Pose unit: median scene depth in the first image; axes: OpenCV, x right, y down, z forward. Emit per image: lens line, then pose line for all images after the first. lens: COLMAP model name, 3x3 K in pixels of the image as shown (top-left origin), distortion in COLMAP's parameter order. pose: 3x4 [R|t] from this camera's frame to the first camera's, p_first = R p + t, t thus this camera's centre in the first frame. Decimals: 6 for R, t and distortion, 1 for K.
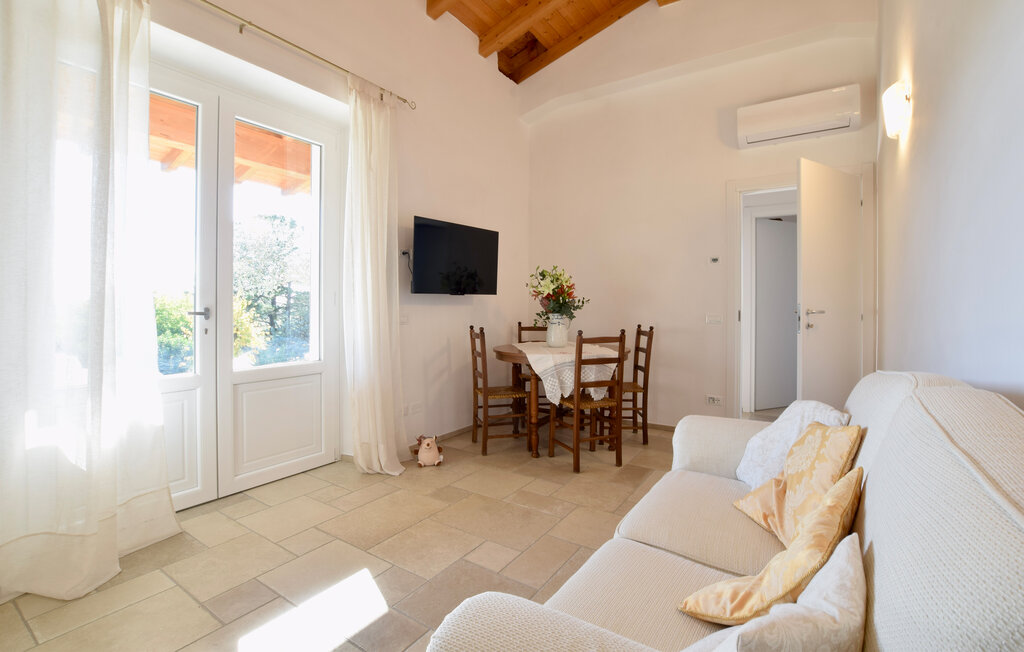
lens RADIAL K [[459.9, 0, 518.5], [0, 459.9, 322.8], [0, 0, 1]] dist [-0.025161, -0.000054]
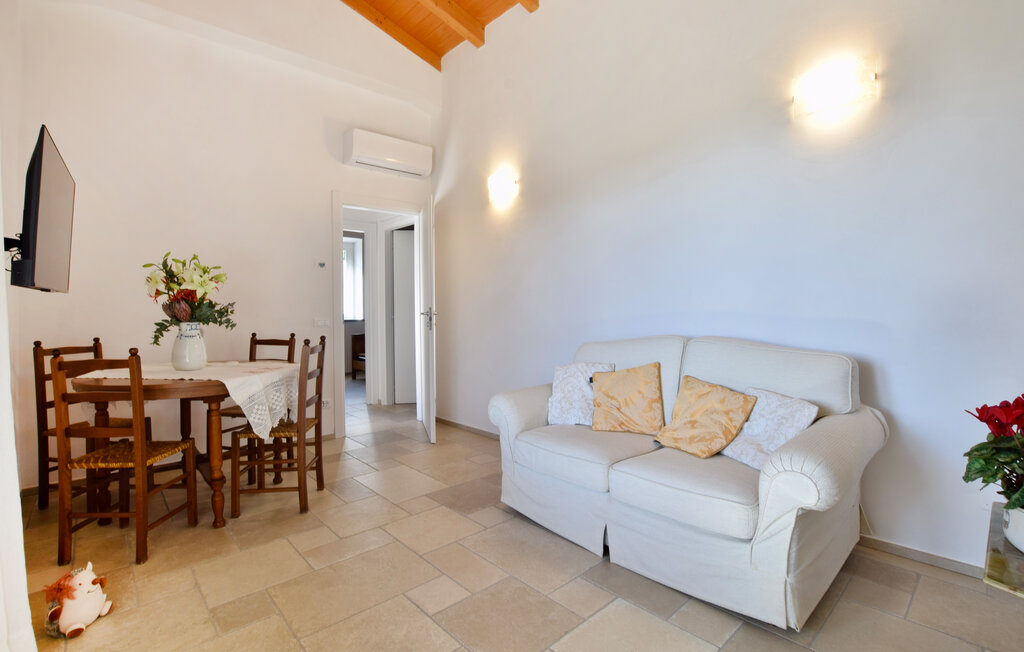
lens RADIAL K [[459.9, 0, 518.5], [0, 459.9, 322.8], [0, 0, 1]] dist [-0.025161, -0.000054]
pose [[0.250593, -0.038003, 0.967346, -0.555769], [0.051919, 0.998319, 0.025771, -0.014240], [-0.966699, 0.043765, 0.252145, 0.403972]]
